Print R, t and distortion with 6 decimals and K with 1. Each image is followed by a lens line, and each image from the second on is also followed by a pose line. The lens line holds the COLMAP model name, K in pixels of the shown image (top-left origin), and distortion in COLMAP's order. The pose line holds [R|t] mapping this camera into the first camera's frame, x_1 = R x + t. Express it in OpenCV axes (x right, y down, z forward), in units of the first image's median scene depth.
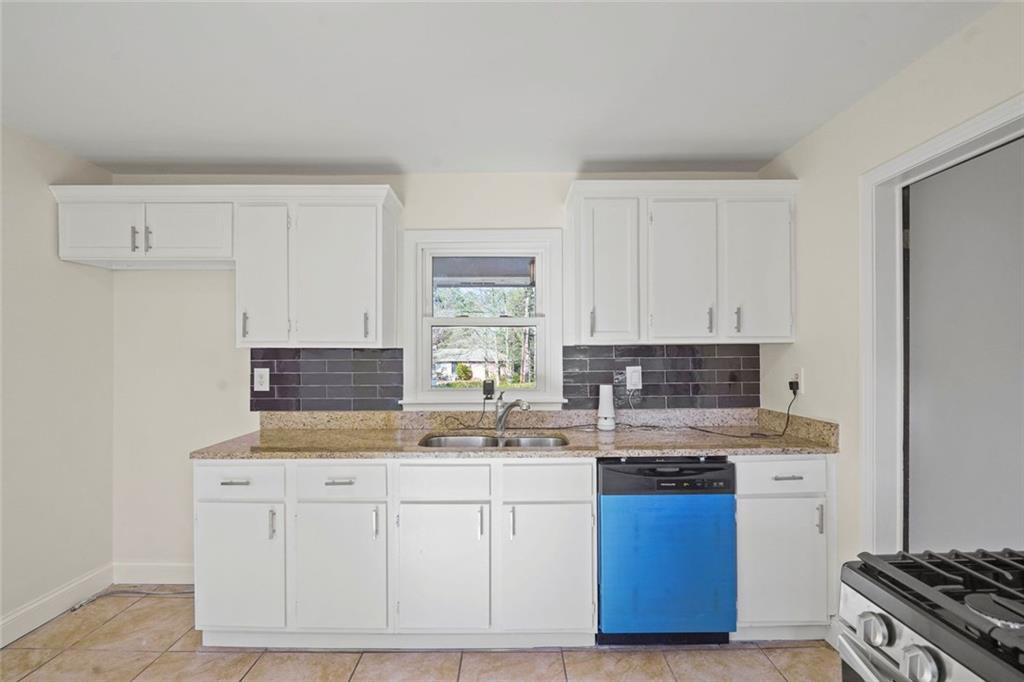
lens RADIAL K [[471.7, 0, 509.0], [0, 471.7, 348.0], [0, 0, 1]] dist [-0.000150, 0.000904]
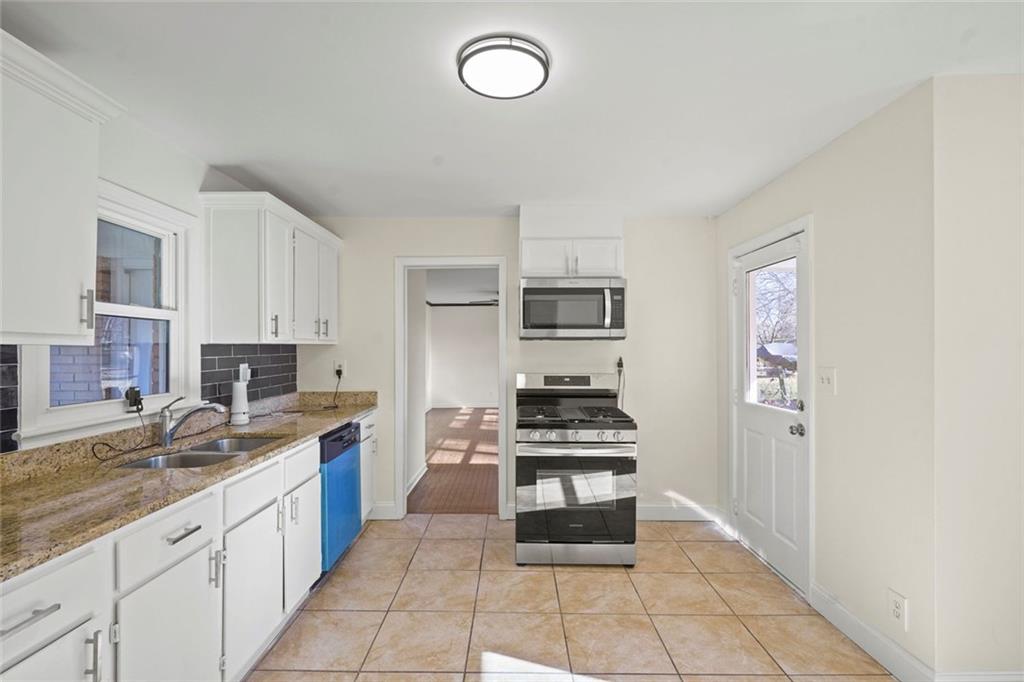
lens RADIAL K [[471.7, 0, 506.9], [0, 471.7, 344.4], [0, 0, 1]] dist [-0.000150, 0.000904]
pose [[0.011539, 0.012507, 0.999855, -0.819568], [-0.009387, 0.999879, -0.012399, 0.001880], [-0.999889, -0.009243, 0.011655, 0.385959]]
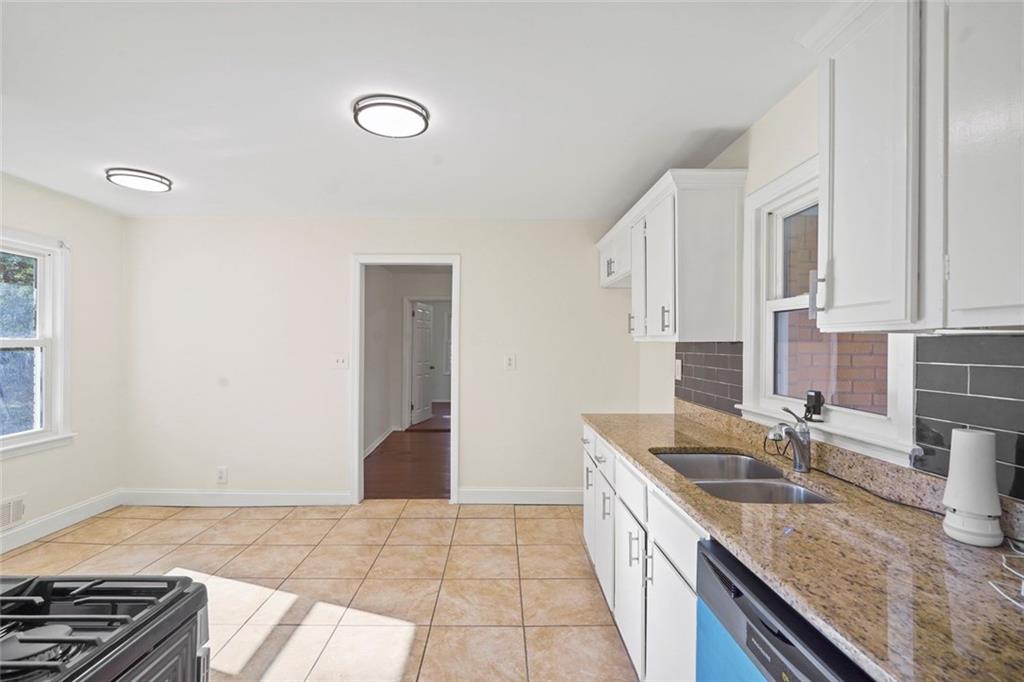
lens RADIAL K [[471.7, 0, 511.0], [0, 471.7, 342.5], [0, 0, 1]] dist [-0.000150, 0.000904]
pose [[0.037232, 0.002229, -0.999304, 0.588104], [0.001607, 0.999996, 0.002290, -0.001126], [0.999305, -0.001691, 0.037228, 0.567006]]
